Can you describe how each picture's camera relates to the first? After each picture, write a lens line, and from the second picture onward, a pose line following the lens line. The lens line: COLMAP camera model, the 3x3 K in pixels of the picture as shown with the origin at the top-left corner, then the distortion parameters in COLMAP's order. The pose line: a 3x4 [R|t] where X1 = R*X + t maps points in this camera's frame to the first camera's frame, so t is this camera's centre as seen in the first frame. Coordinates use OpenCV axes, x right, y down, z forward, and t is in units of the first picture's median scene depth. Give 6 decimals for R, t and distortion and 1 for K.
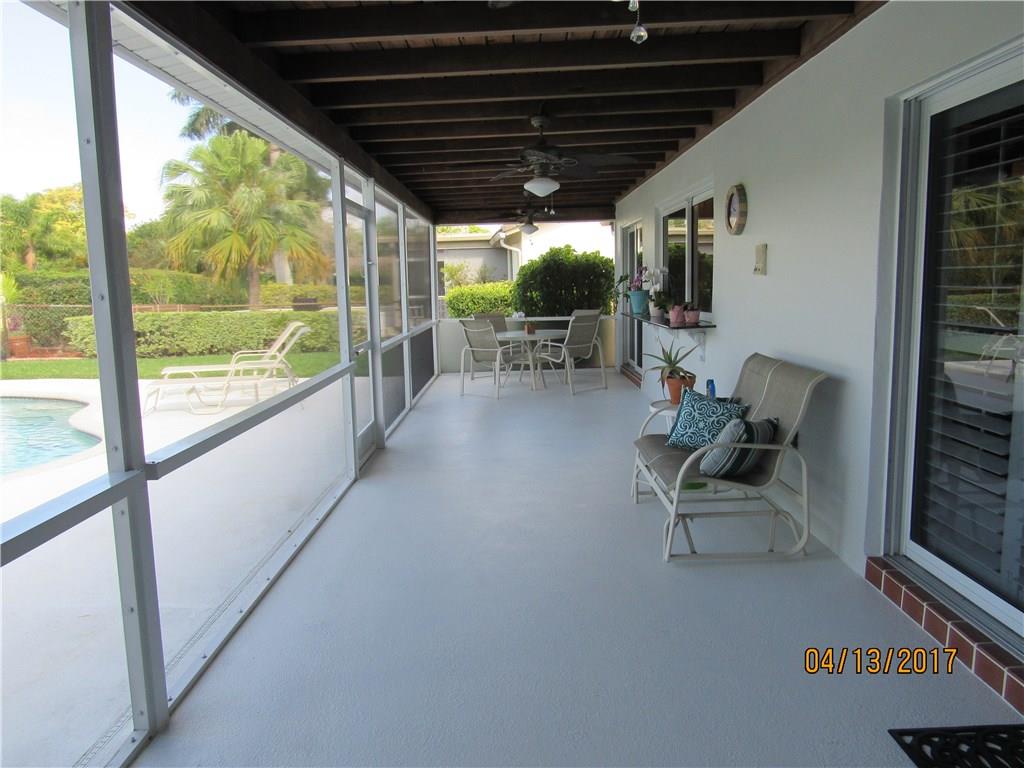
lens RADIAL K [[731.0, 0, 495.6], [0, 731.0, 385.7], [0, 0, 1]] dist [-0.009156, -0.002320]
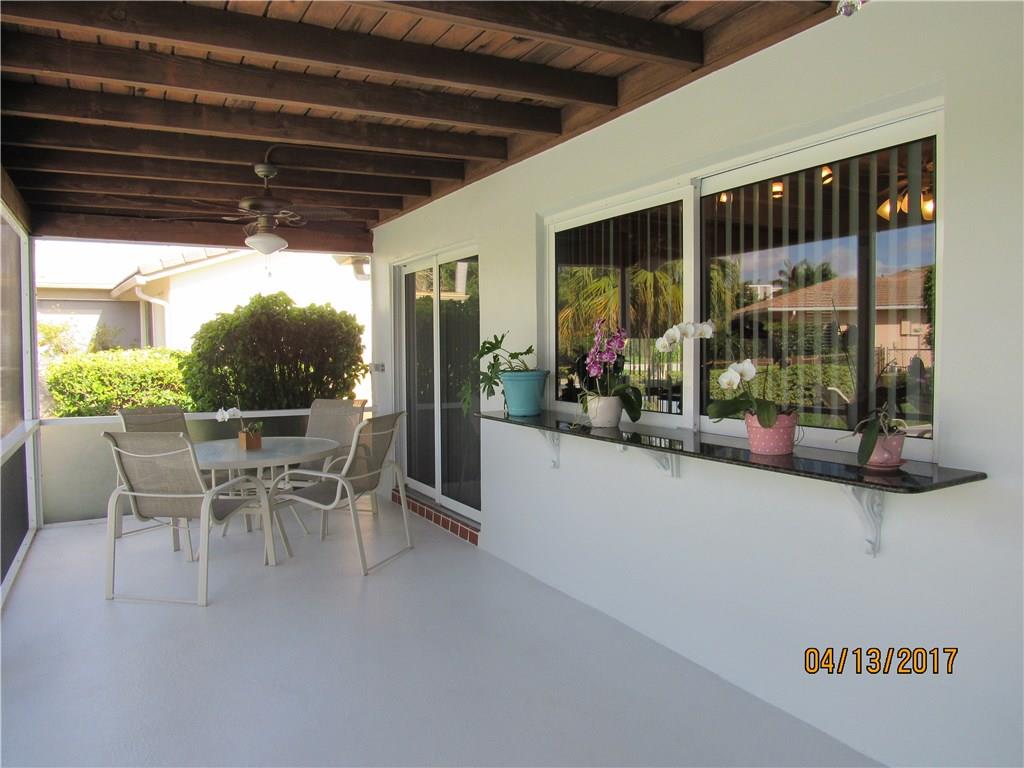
lens RADIAL K [[726.4, 0, 512.0], [0, 726.4, 384.0], [0, 0, 1]] dist [-0.034647, 0.011431]
pose [[0.864004, -0.005012, 0.503459, -0.044083], [0.053885, 0.995127, -0.082569, -0.055669], [-0.500592, 0.098469, 0.860065, 0.396678]]
